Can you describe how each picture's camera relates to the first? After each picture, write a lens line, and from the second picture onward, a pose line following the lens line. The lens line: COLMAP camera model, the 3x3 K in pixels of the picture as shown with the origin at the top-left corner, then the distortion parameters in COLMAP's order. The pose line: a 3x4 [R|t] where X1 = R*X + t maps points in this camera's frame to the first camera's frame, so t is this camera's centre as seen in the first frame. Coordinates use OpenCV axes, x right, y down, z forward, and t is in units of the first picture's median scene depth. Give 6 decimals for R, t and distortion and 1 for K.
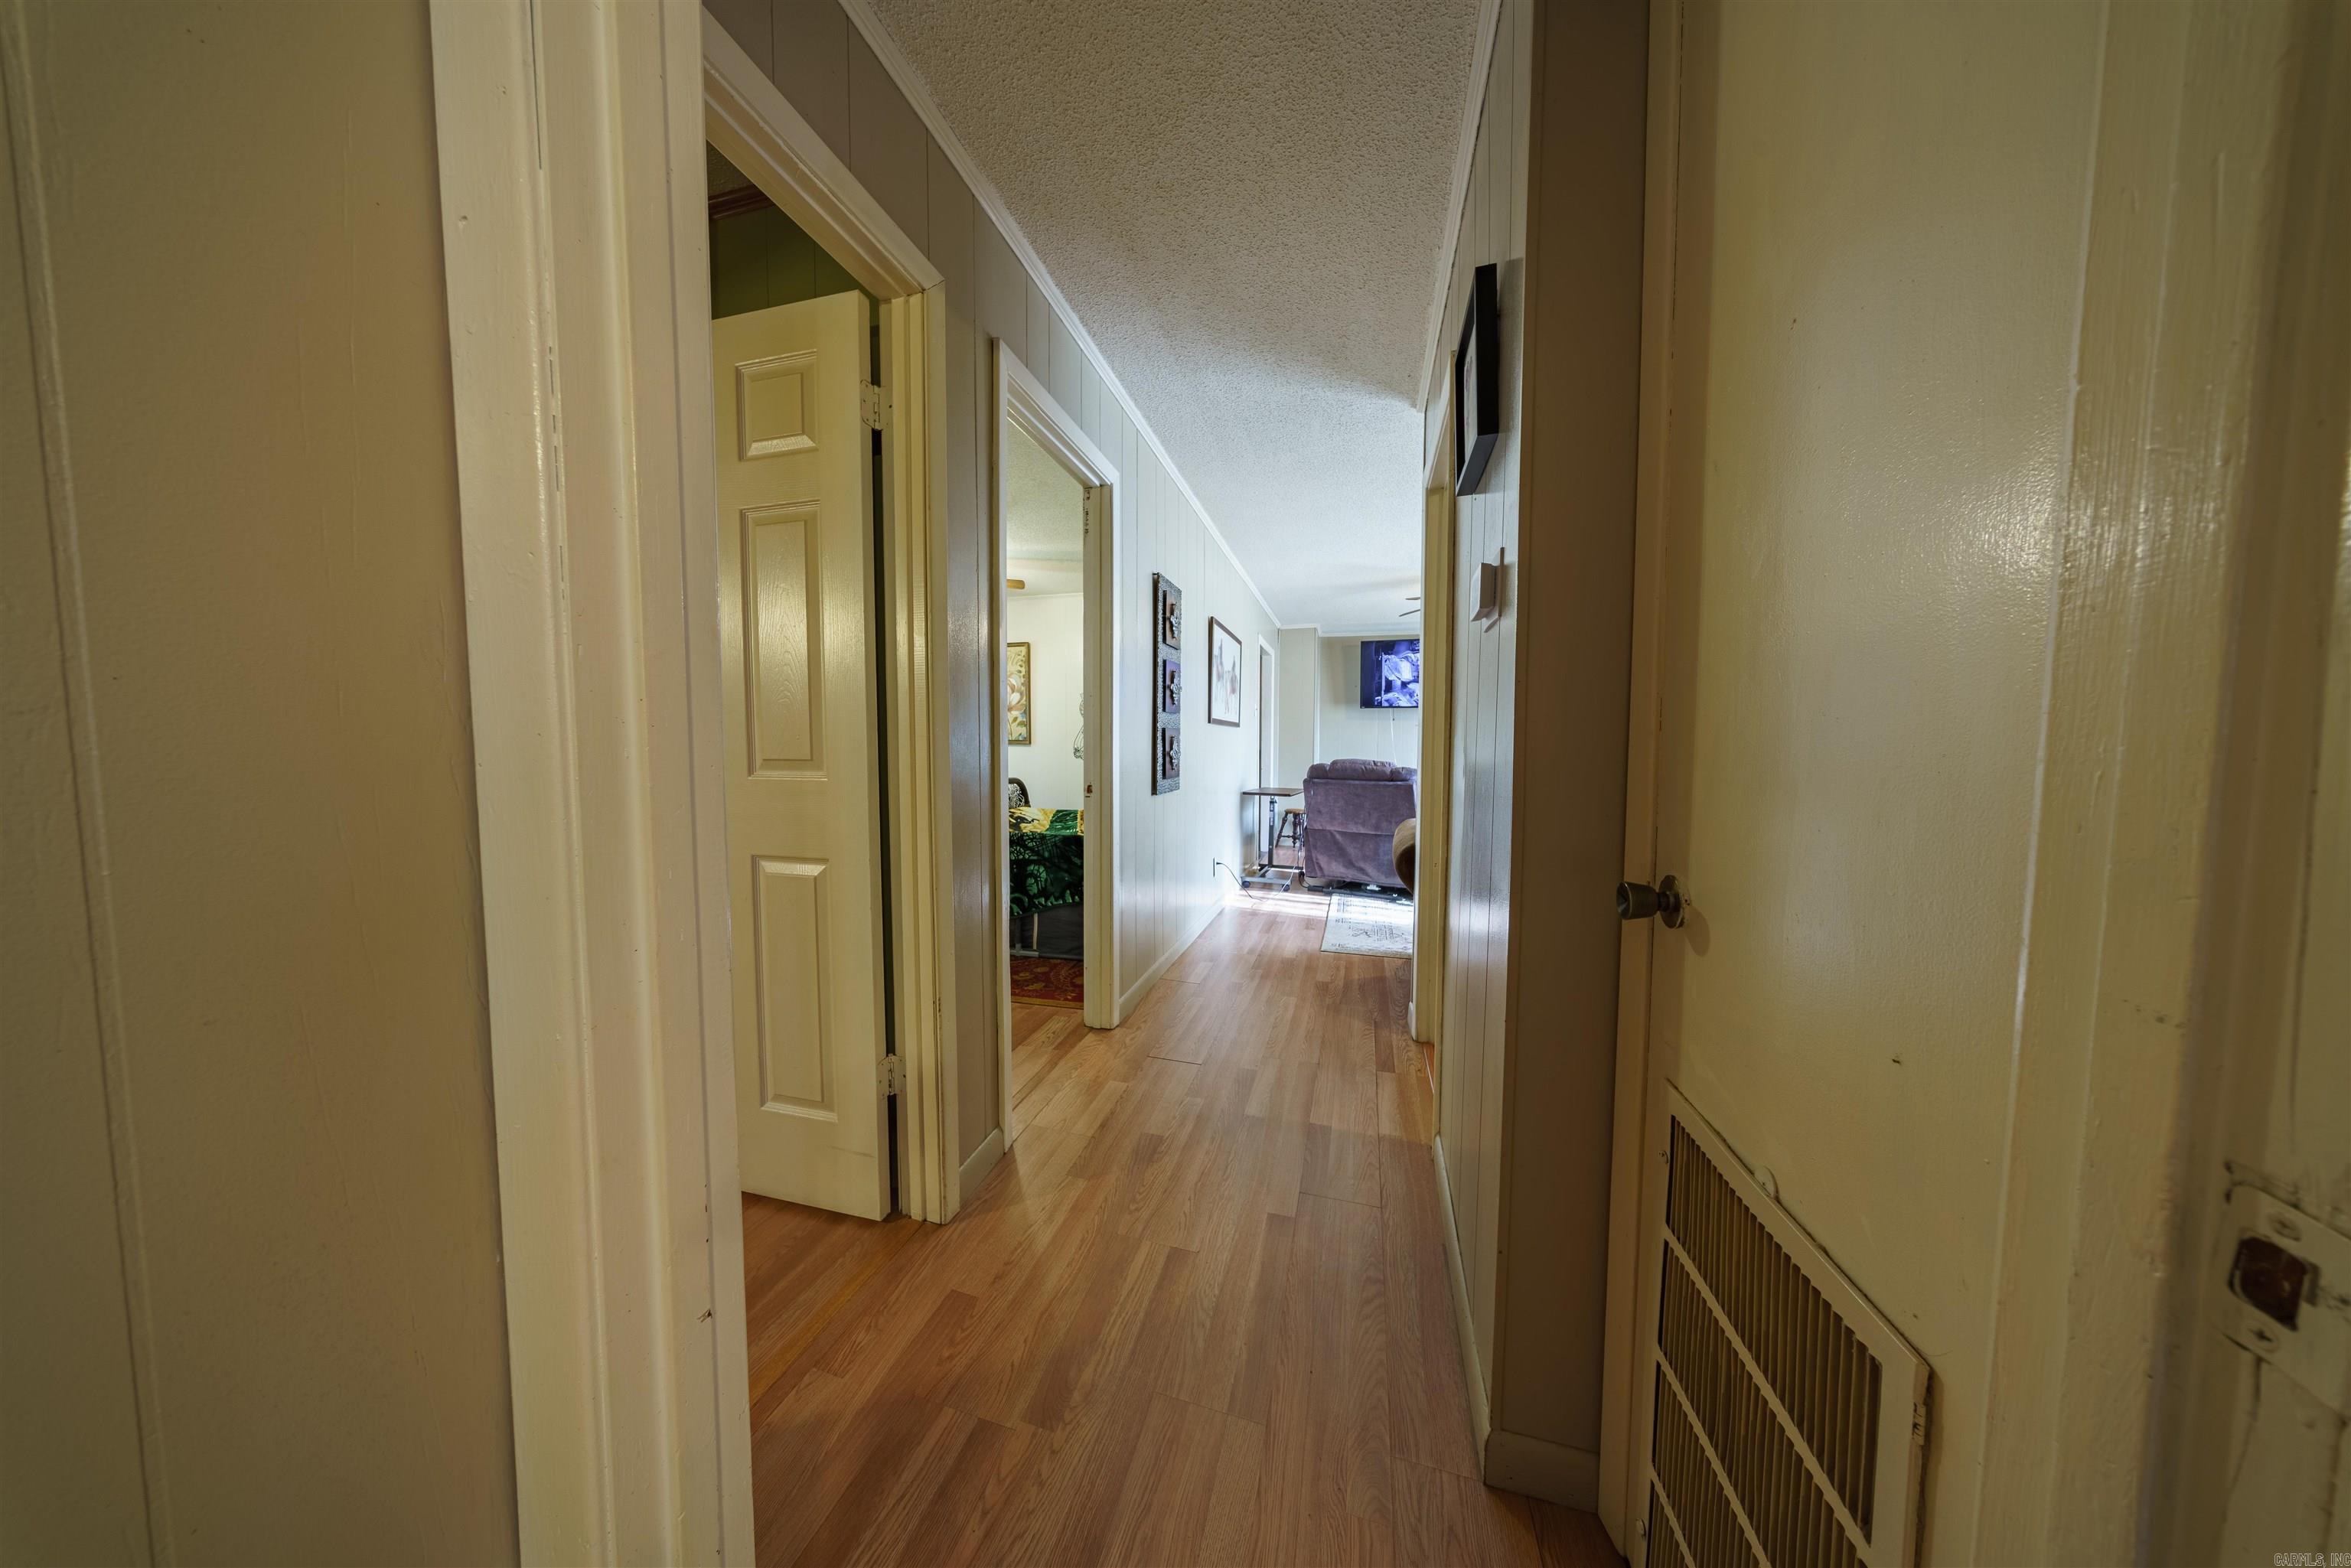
lens RADIAL K [[692.6, 0, 1174.4], [0, 692.6, 786.9], [0, 0, 1]] dist [-0.005310, 0.000984]
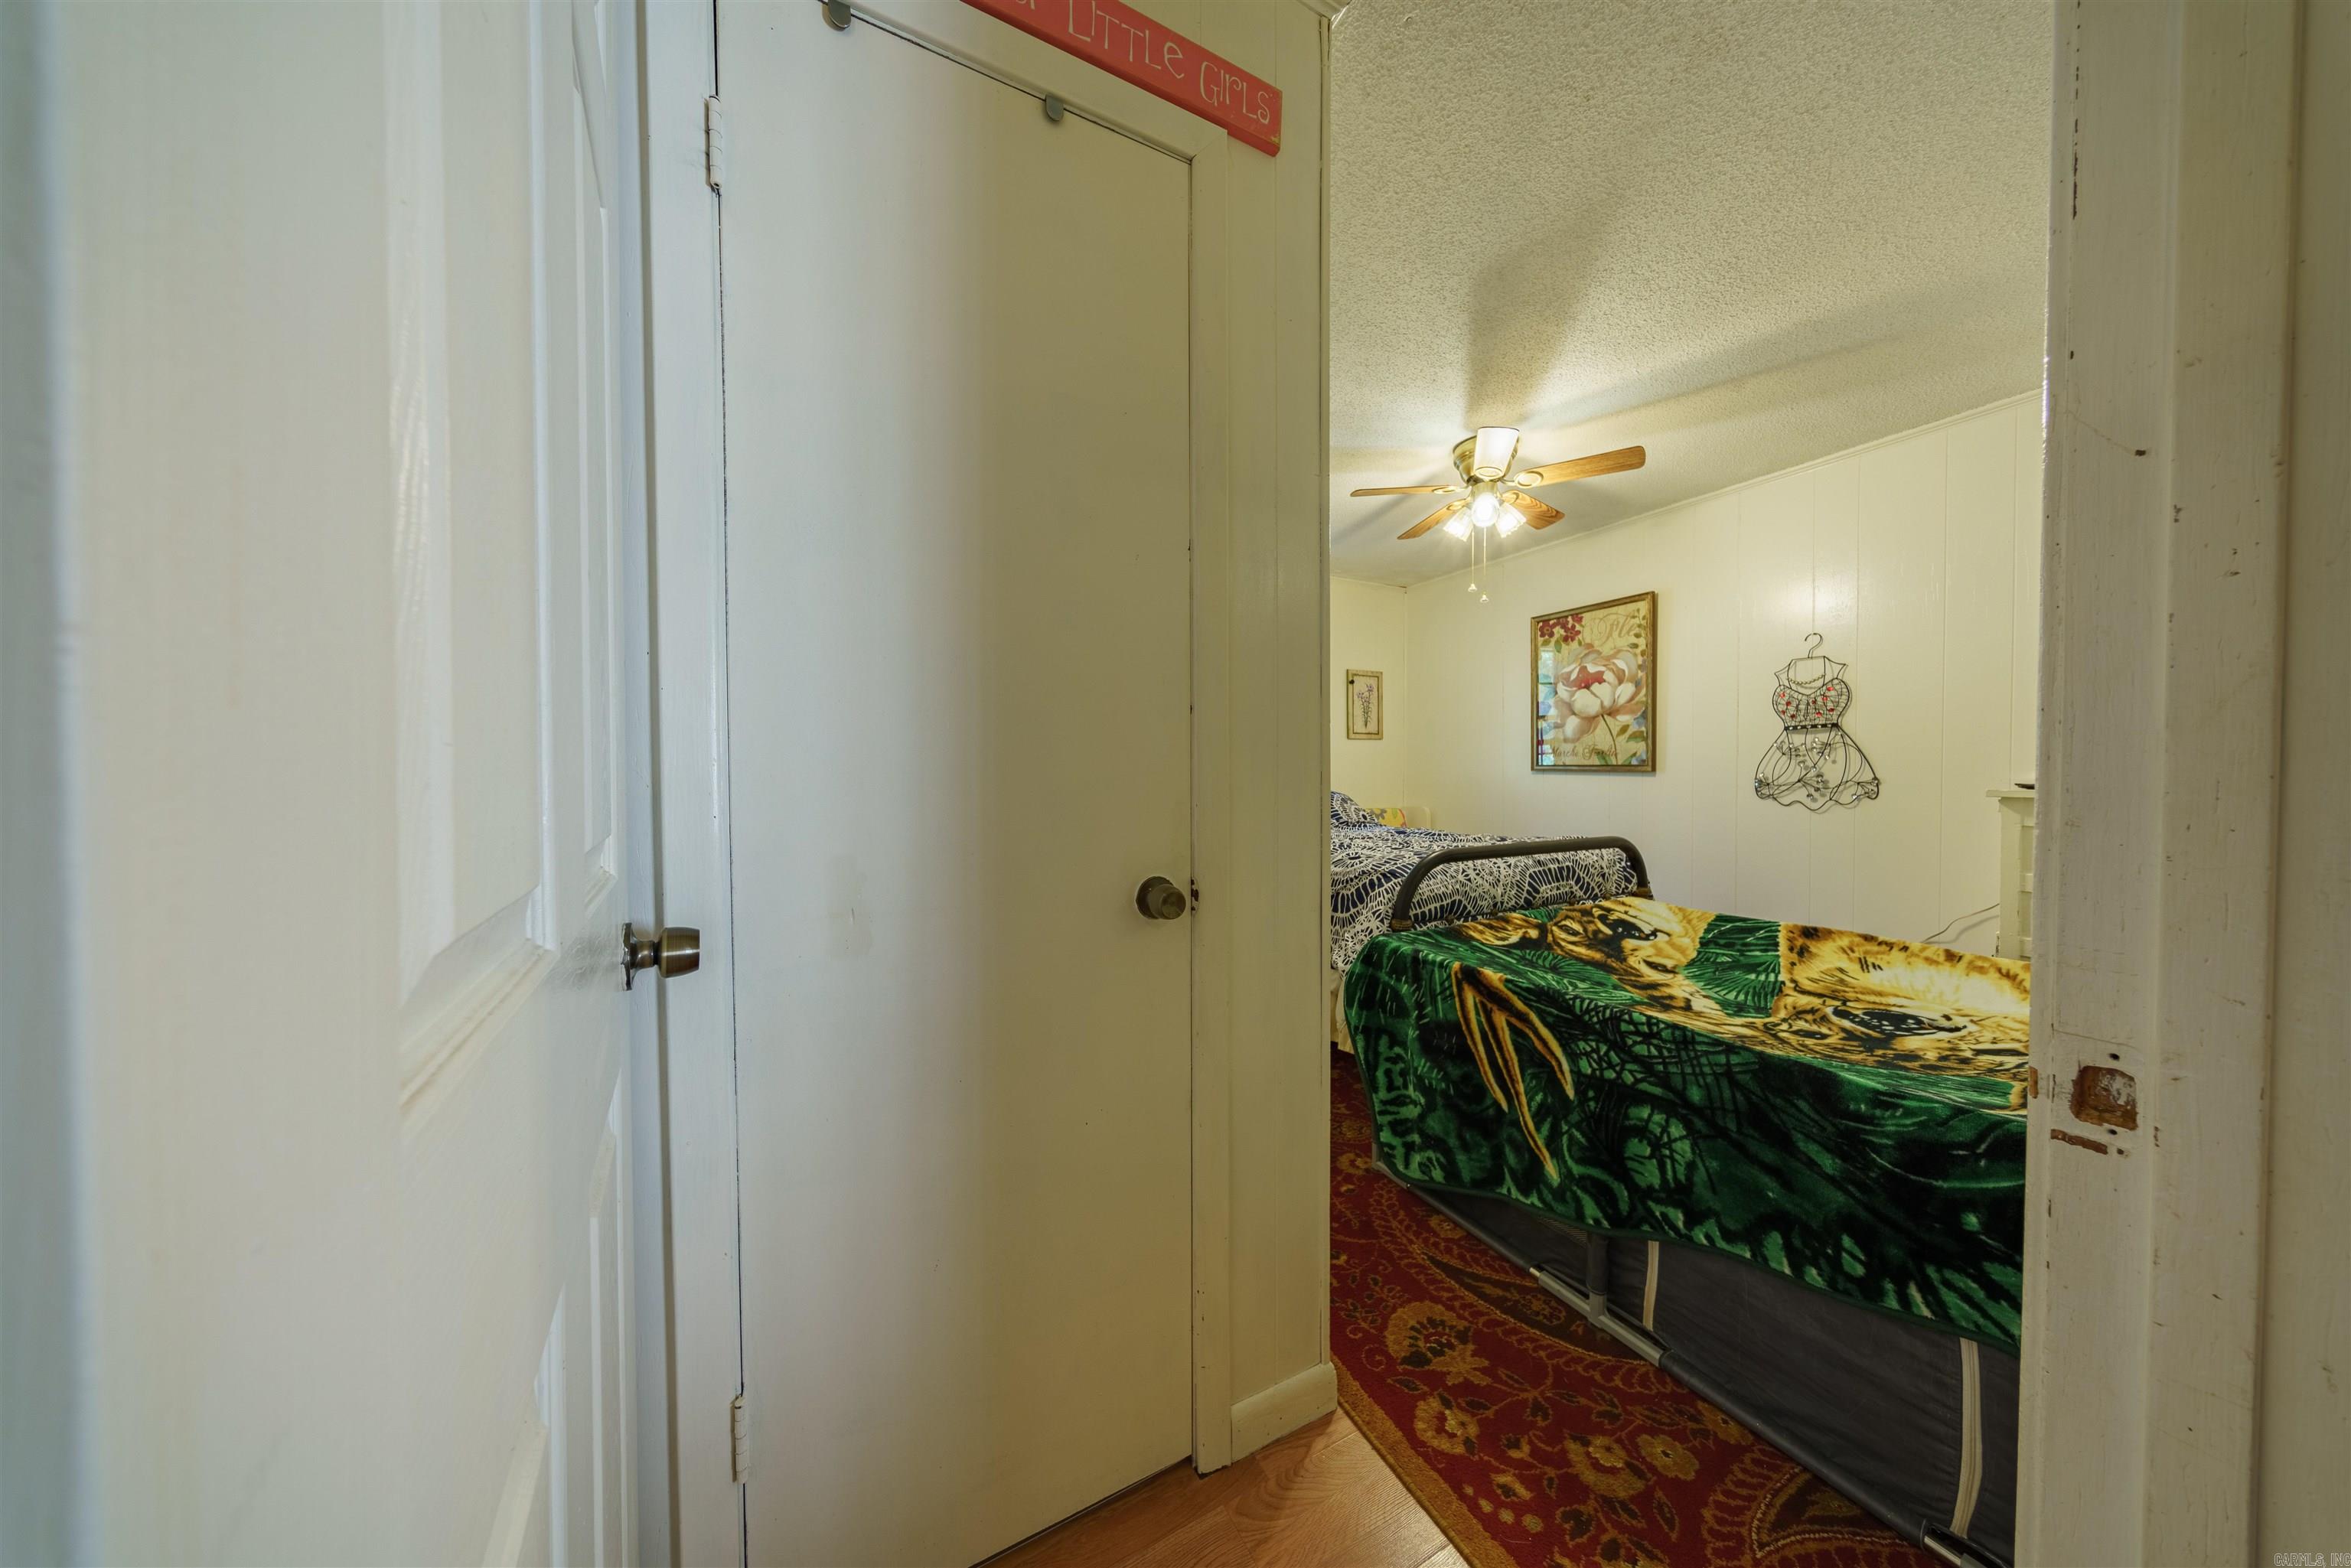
lens RADIAL K [[692.6, 0, 1166.0], [0, 692.6, 787.4], [0, 0, 1]] dist [-0.005310, 0.000984]
pose [[0.678458, 0.006997, -0.734606, -0.094196], [-0.036654, 0.999032, -0.024337, -0.030726], [0.733724, 0.043438, 0.678058, 0.477408]]
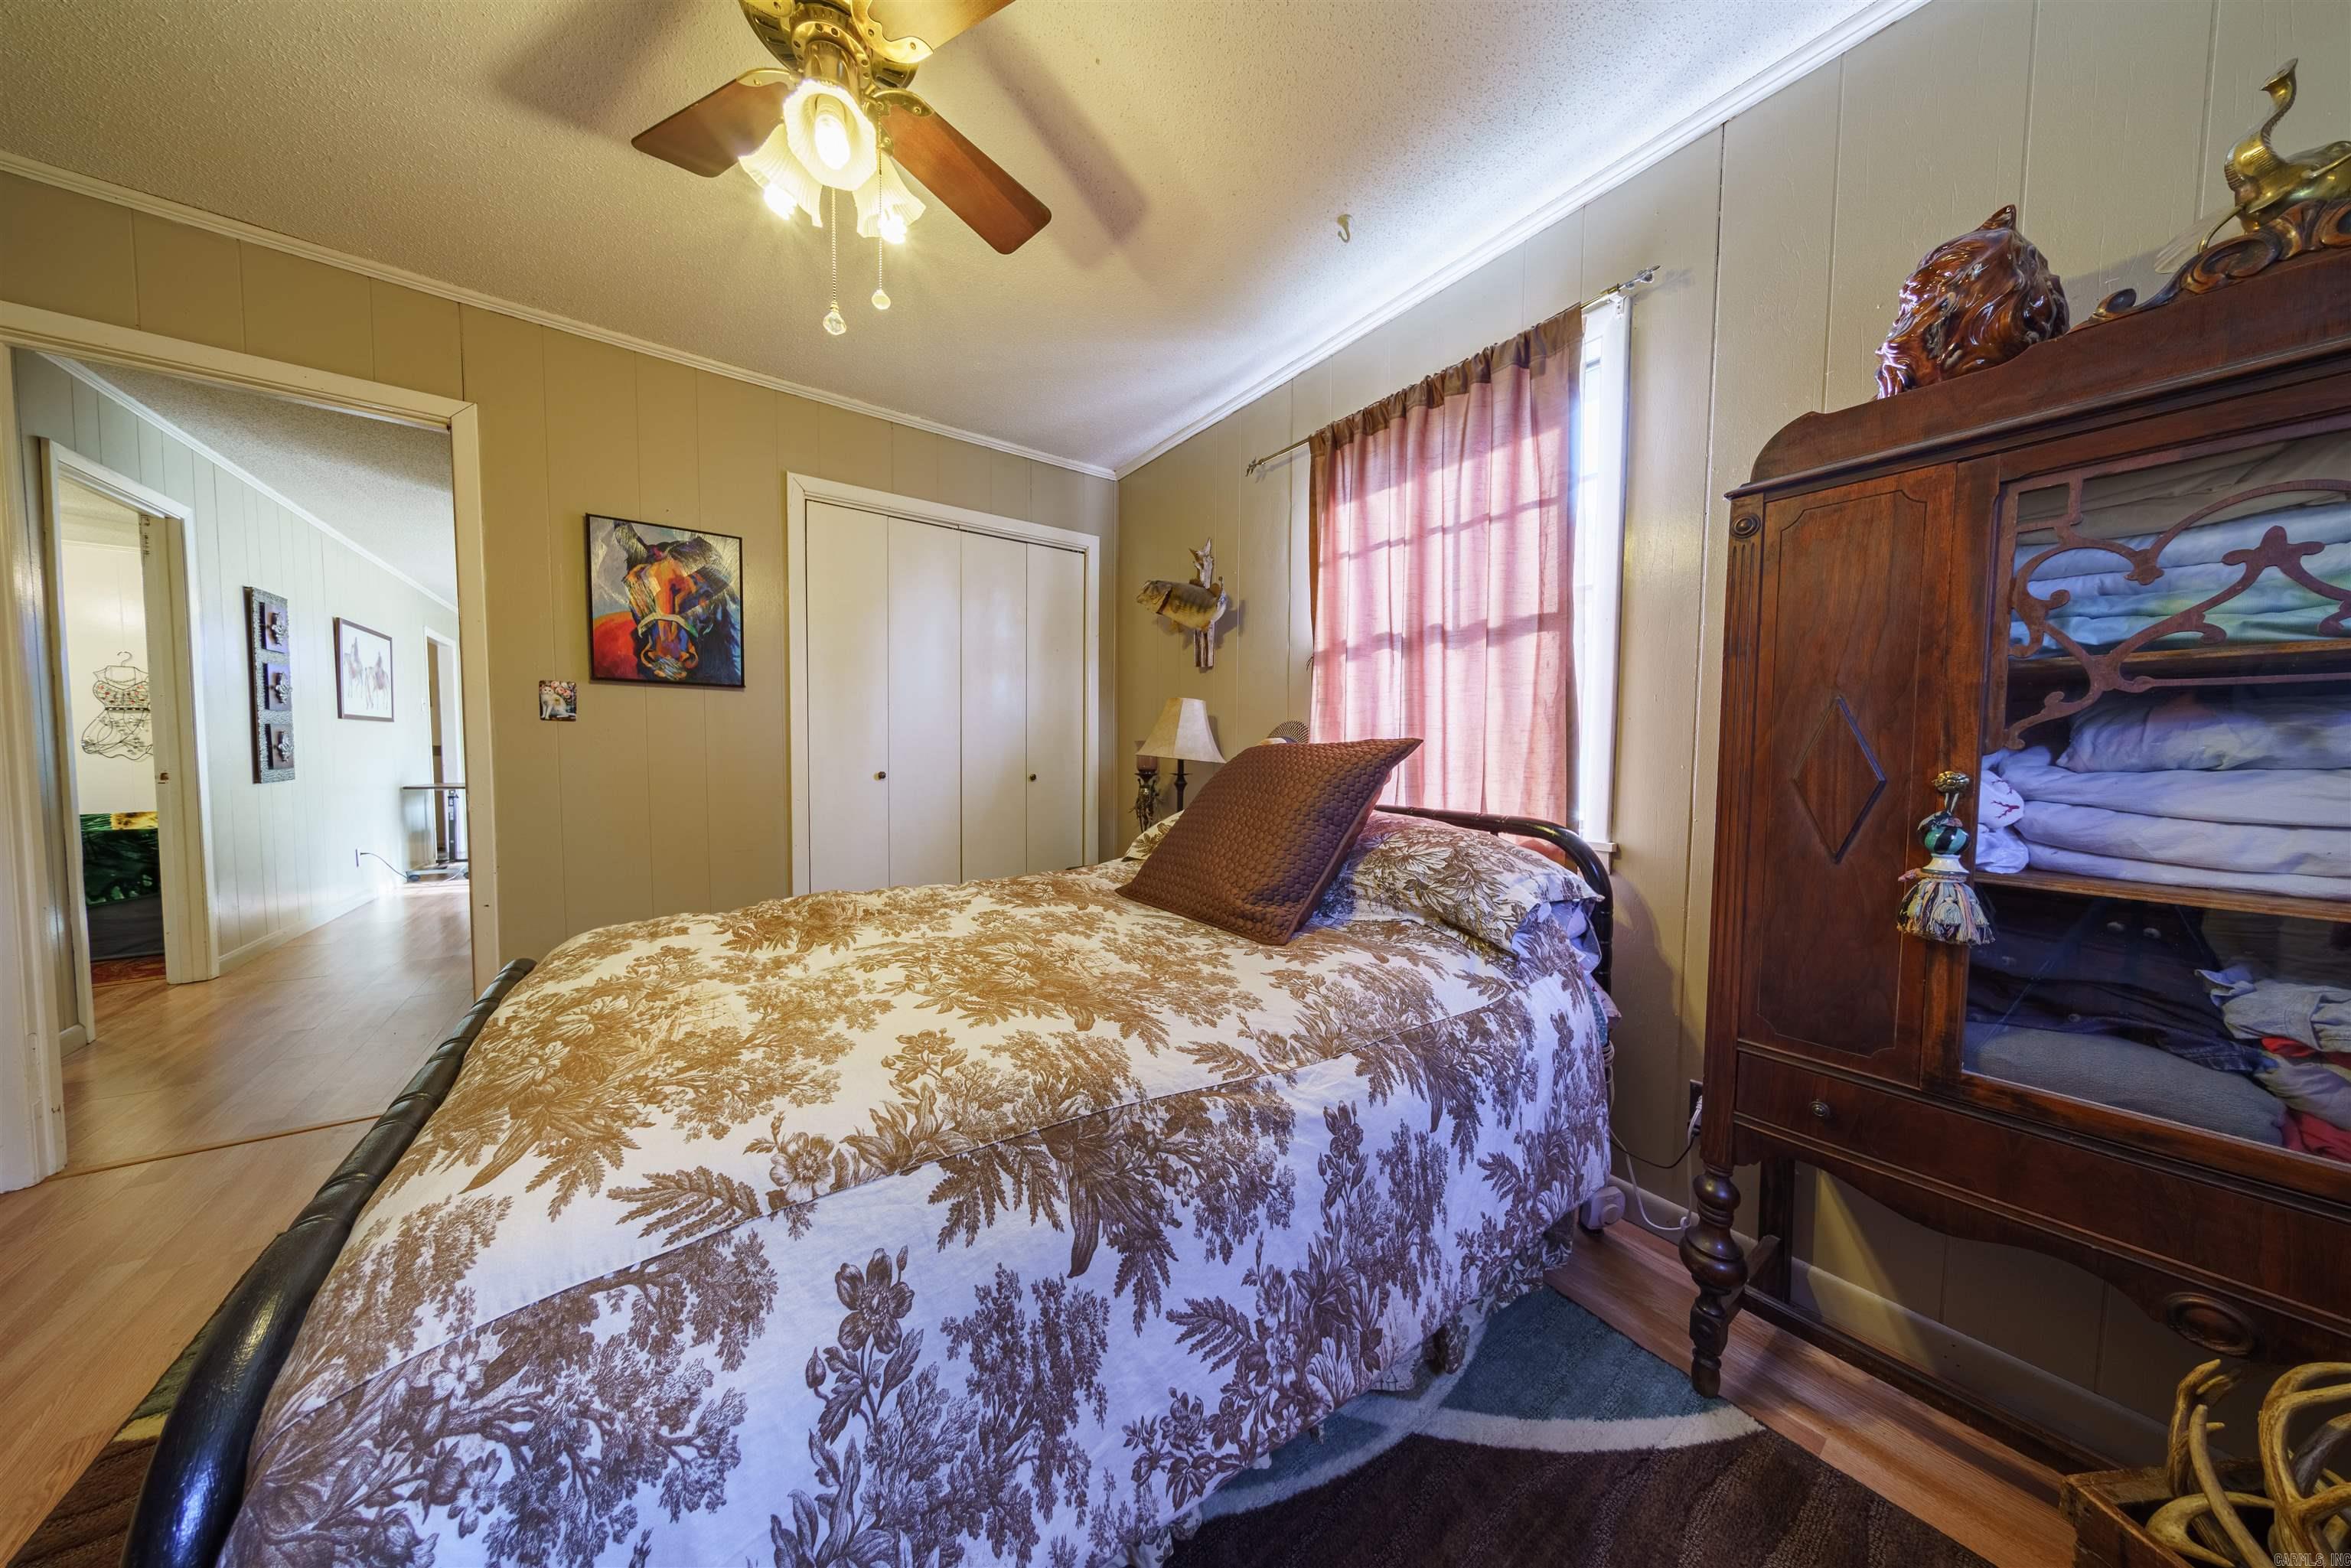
lens RADIAL K [[692.6, 0, 1182.2], [0, 692.6, 789.1], [0, 0, 1]] dist [-0.005310, 0.000984]
pose [[0.617435, -0.036667, 0.785767, 0.019565], [0.033977, 0.999224, 0.019929, 0.048385], [-0.785888, 0.014393, 0.618202, -0.848107]]
